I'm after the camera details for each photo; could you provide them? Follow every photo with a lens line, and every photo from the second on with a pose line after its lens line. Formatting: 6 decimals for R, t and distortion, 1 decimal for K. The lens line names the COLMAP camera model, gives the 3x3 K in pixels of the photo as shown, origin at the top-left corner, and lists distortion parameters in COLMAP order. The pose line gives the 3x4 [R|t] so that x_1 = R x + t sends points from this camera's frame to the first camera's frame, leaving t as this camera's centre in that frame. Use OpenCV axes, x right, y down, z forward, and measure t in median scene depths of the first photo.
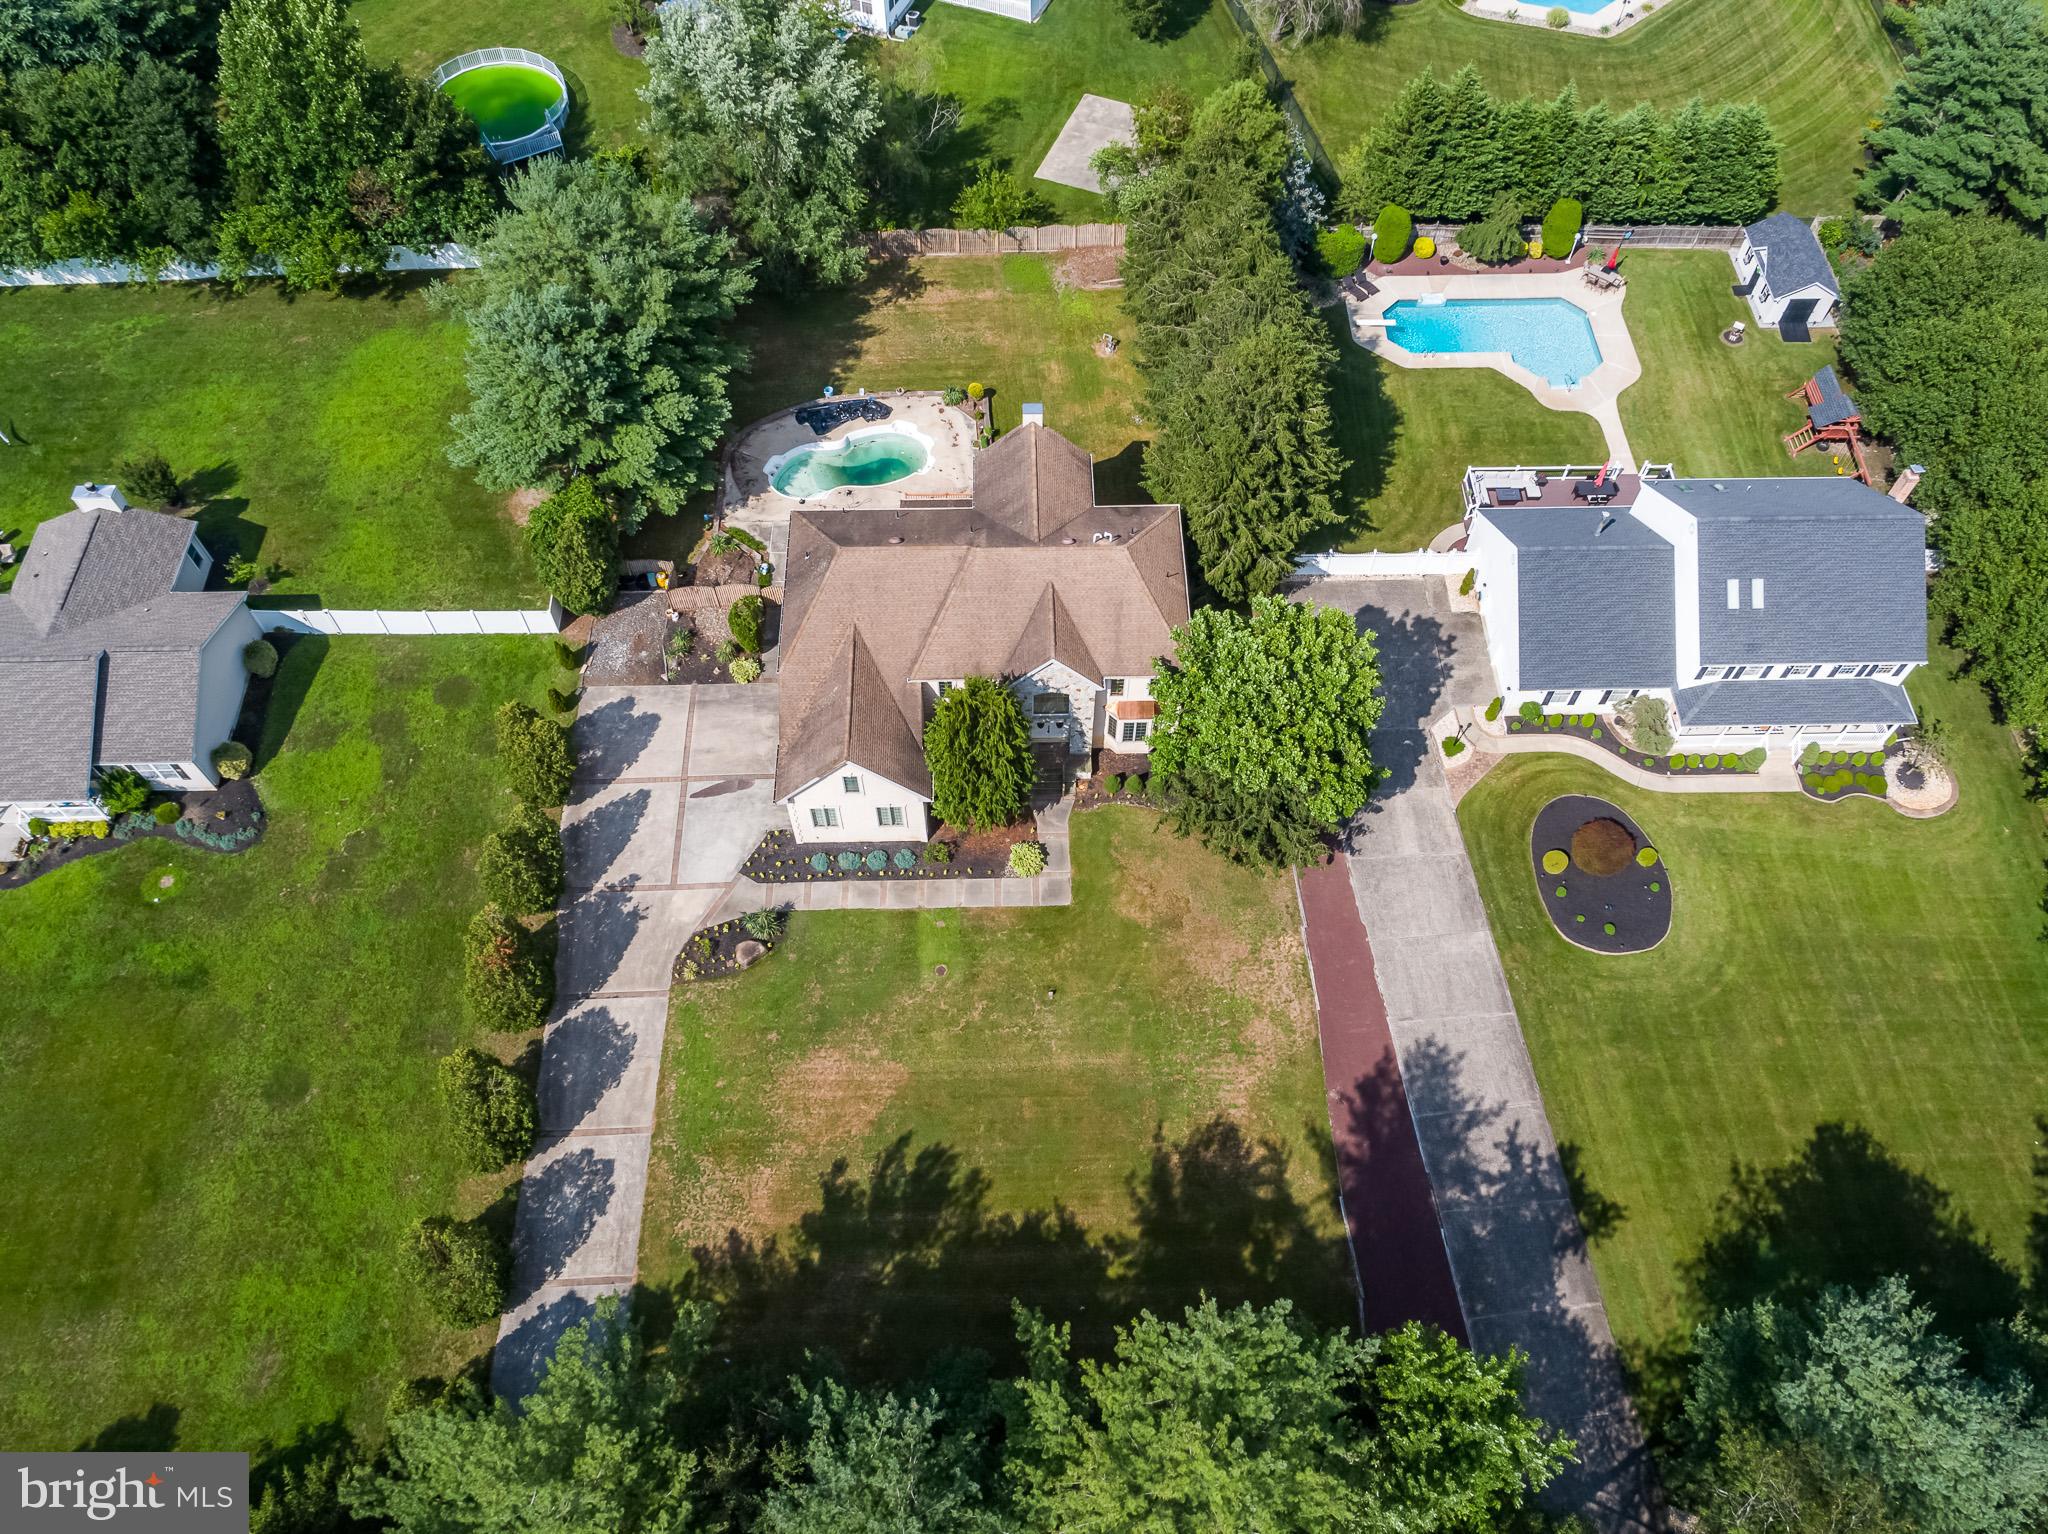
lens RADIAL K [[1511.4, 0, 1034.0], [0, 1511.4, 788.3], [0, 0, 1]] dist [0.001851, 0.006517]
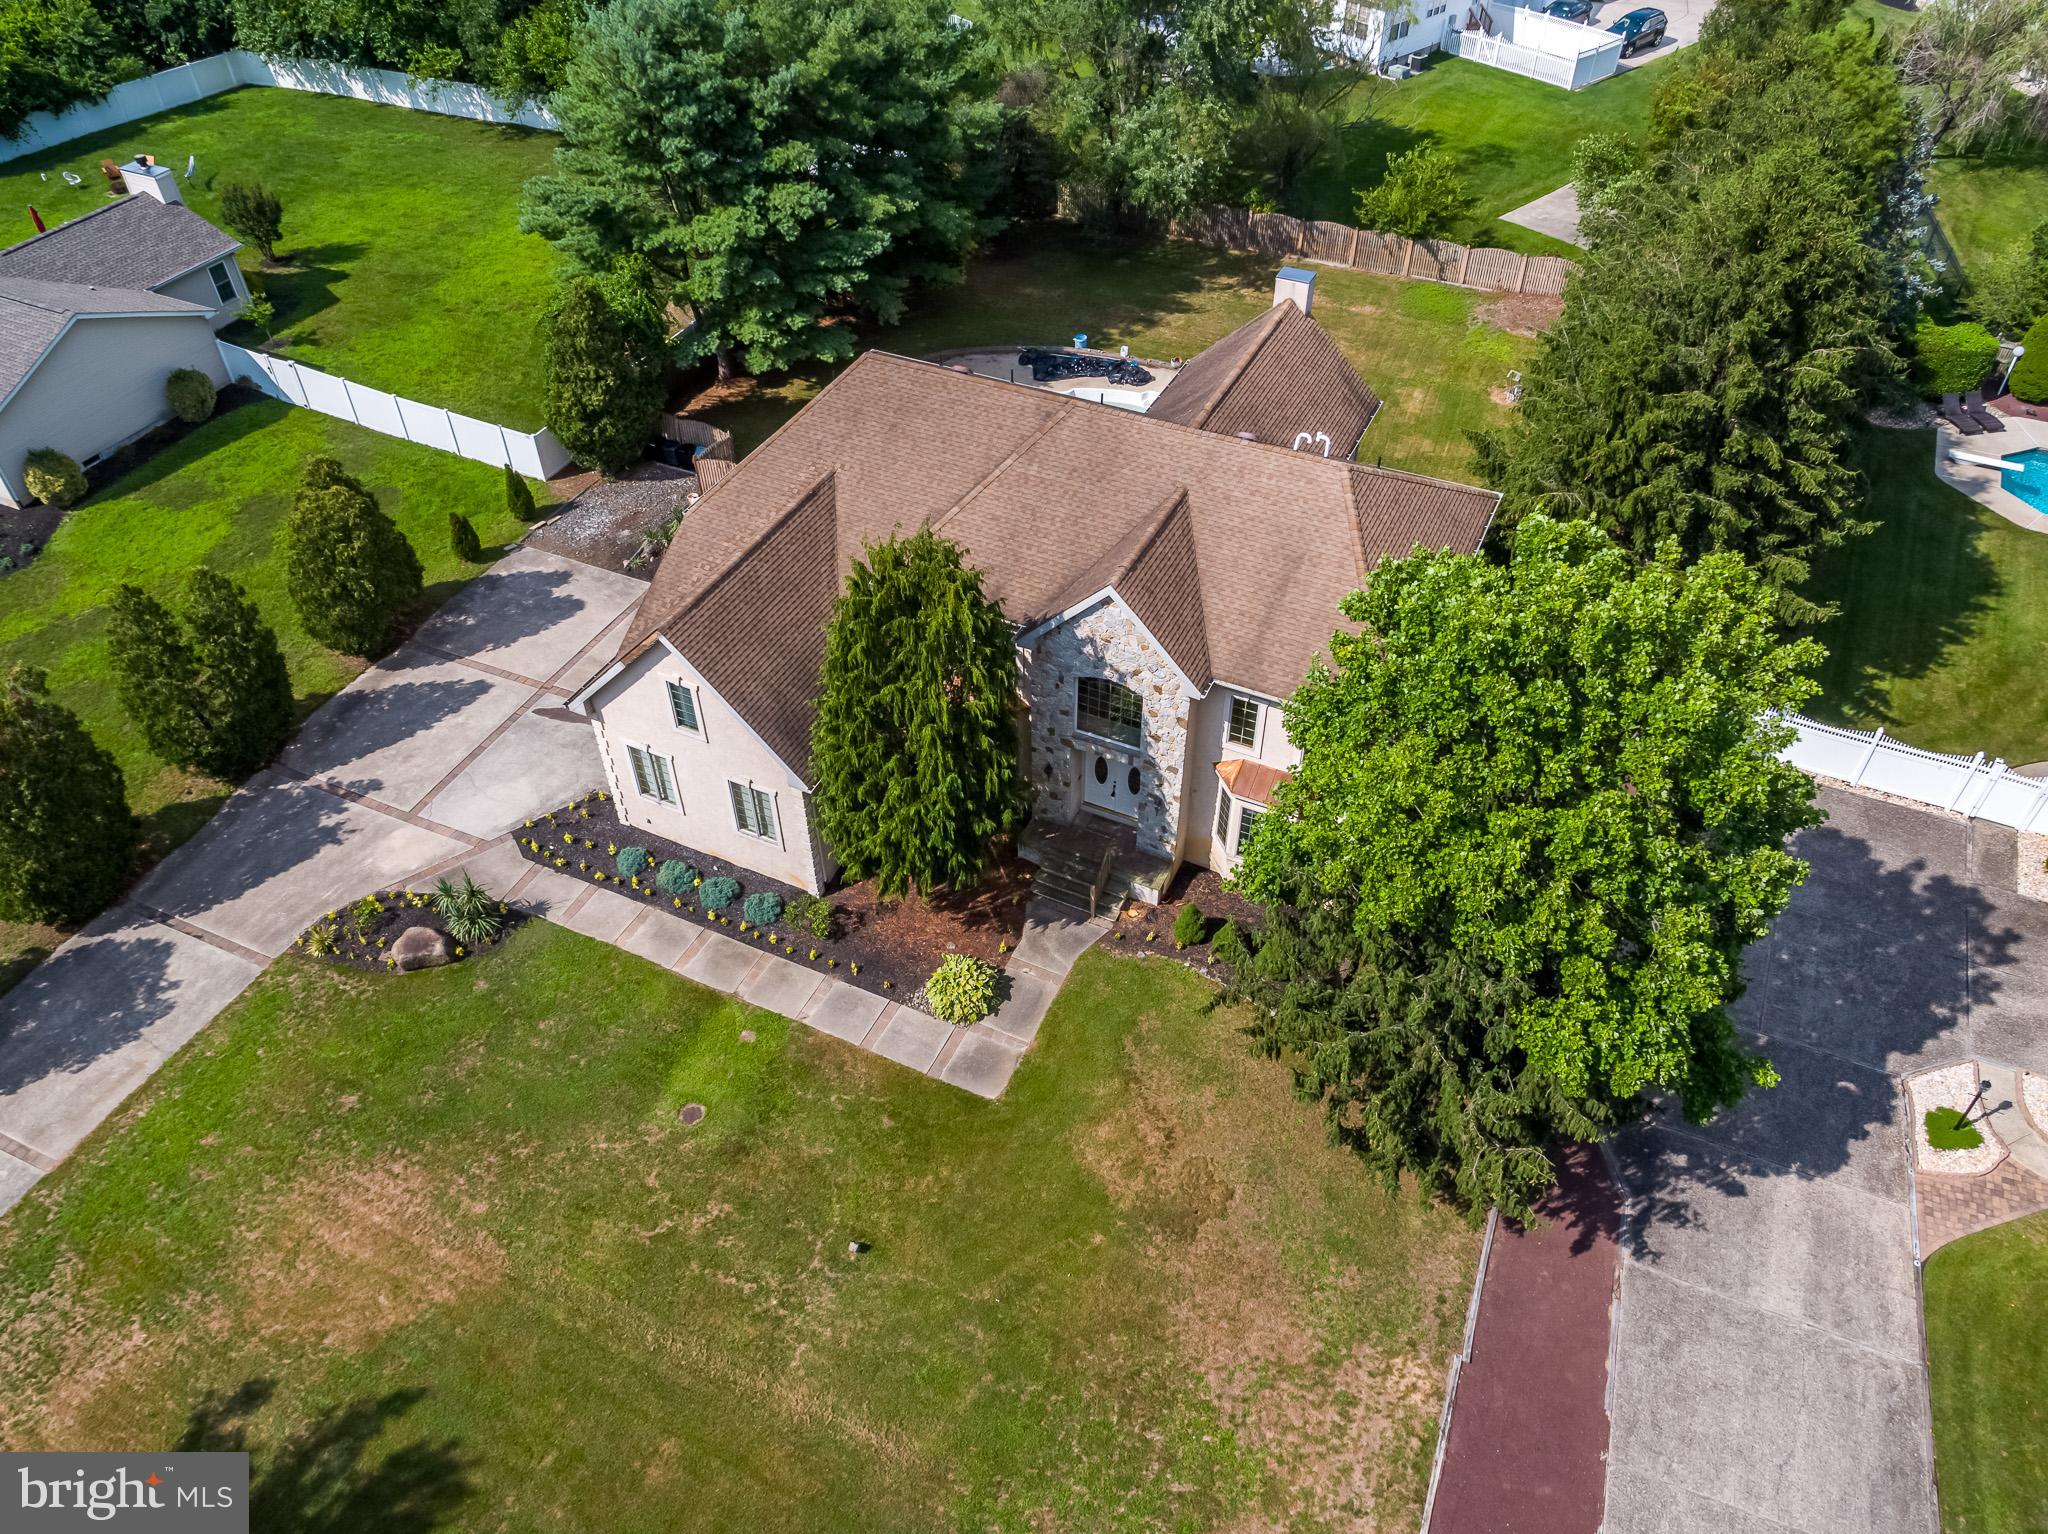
lens RADIAL K [[1462.2, 0, 1019.9], [0, 1462.2, 776.6], [0, 0, 1]] dist [0.004664, 0.002230]
pose [[0.890103, 0.302865, -0.340572, 0.153422], [-0.379538, 0.906287, -0.185998, 0.064671], [0.252323, 0.294817, 0.921638, 0.520308]]
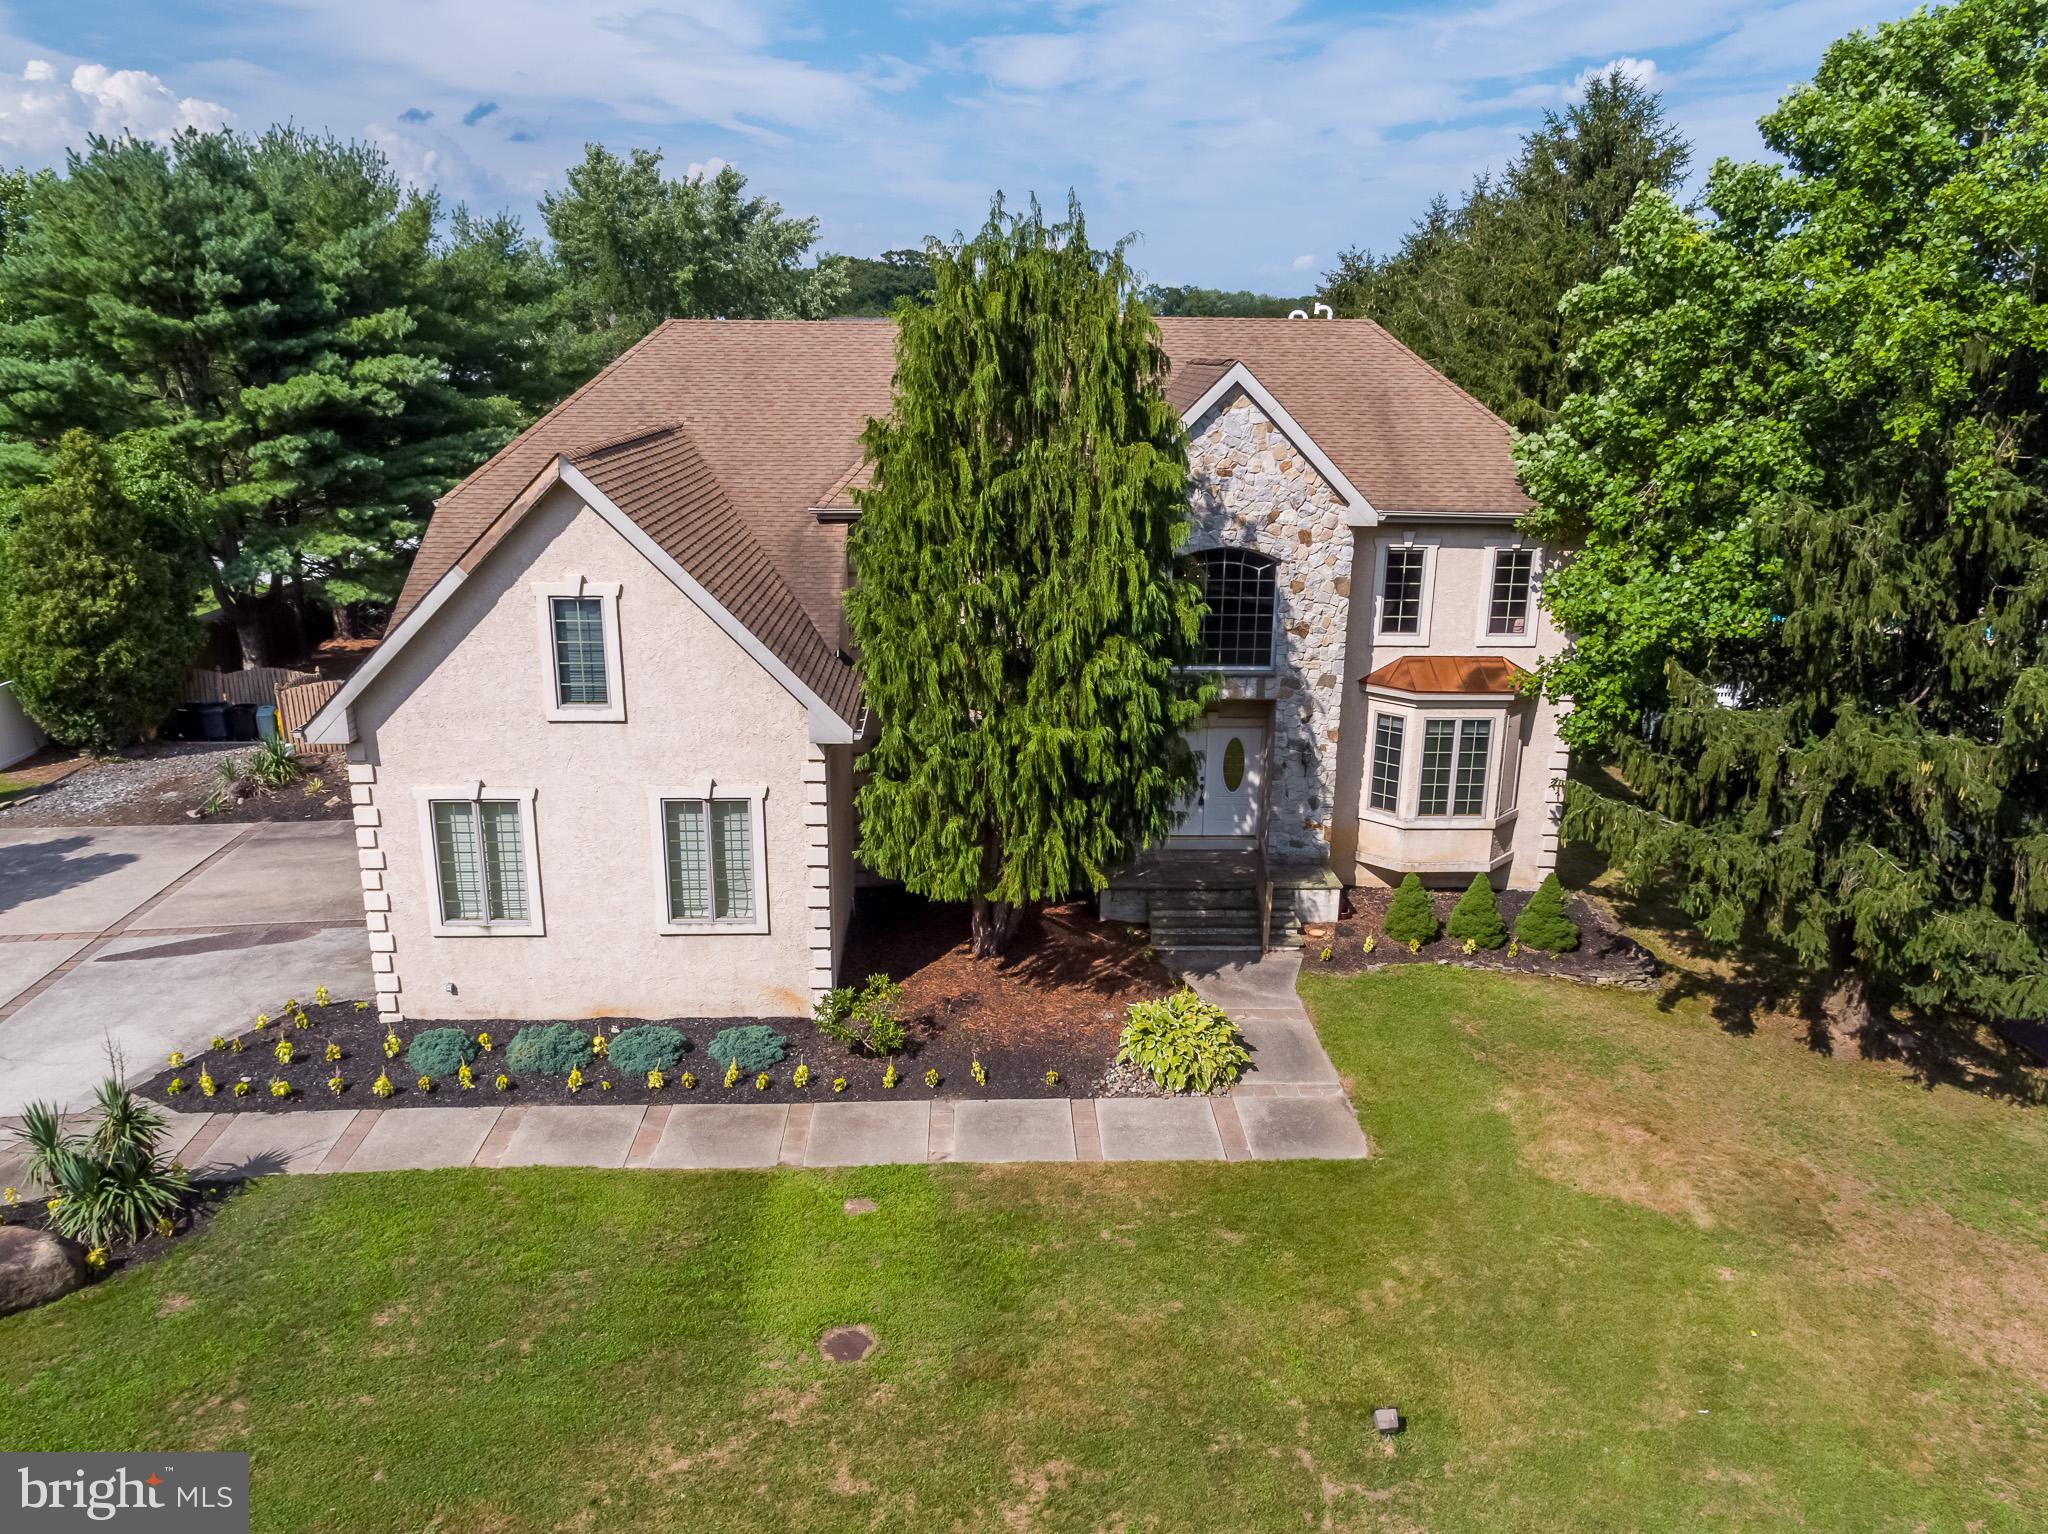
lens RADIAL K [[1511.4, 0, 1027.6], [0, 1511.4, 752.9], [0, 0, 1]] dist [0.001851, 0.006517]
pose [[0.999819, 0.000233, 0.018999, -0.037806], [0.012706, 0.735249, -0.677678, 0.192432], [-0.014127, 0.677797, 0.735114, 0.737485]]
